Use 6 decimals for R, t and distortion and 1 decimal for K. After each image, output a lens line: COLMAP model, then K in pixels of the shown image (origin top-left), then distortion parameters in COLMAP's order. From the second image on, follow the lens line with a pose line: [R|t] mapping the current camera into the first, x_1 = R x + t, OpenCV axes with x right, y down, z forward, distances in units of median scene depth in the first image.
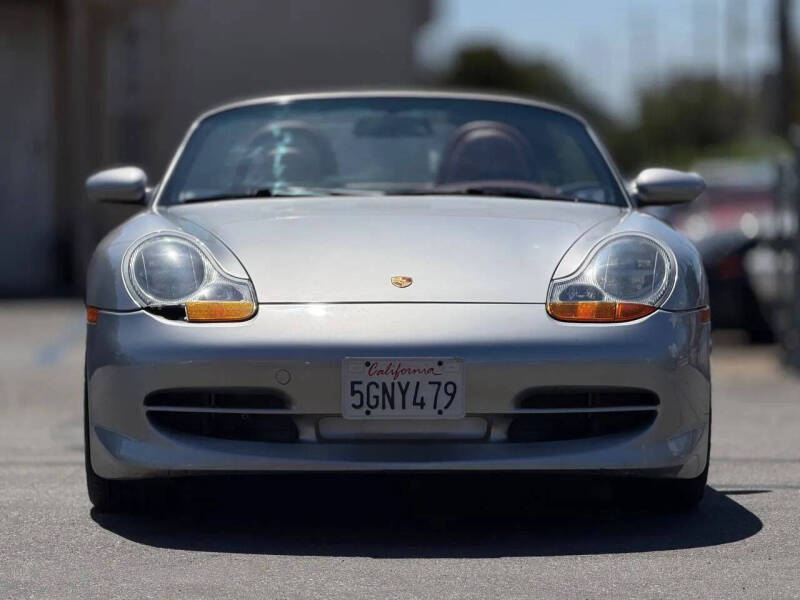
lens RADIAL K [[3092.1, 0, 400.0], [0, 3092.1, 300.0], [0, 0, 1]] dist [0.003916, -1.270920]
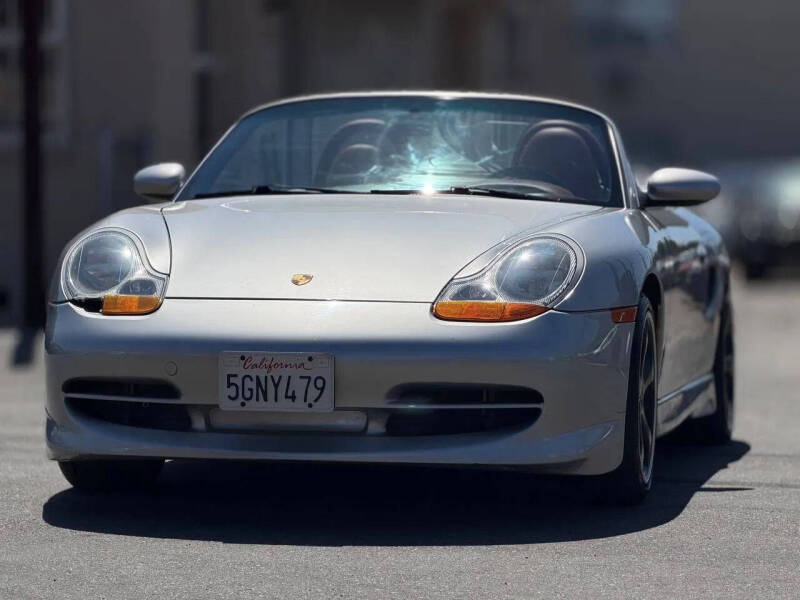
lens RADIAL K [[3092.1, 0, 400.0], [0, 3092.1, 300.0], [0, 0, 1]] dist [0.003916, -1.270920]
pose [[0.979442, 0.016804, -0.201023, 0.249562], [-0.015028, 0.999833, 0.010358, -0.010518], [0.201164, -0.007124, 0.979532, -0.017420]]
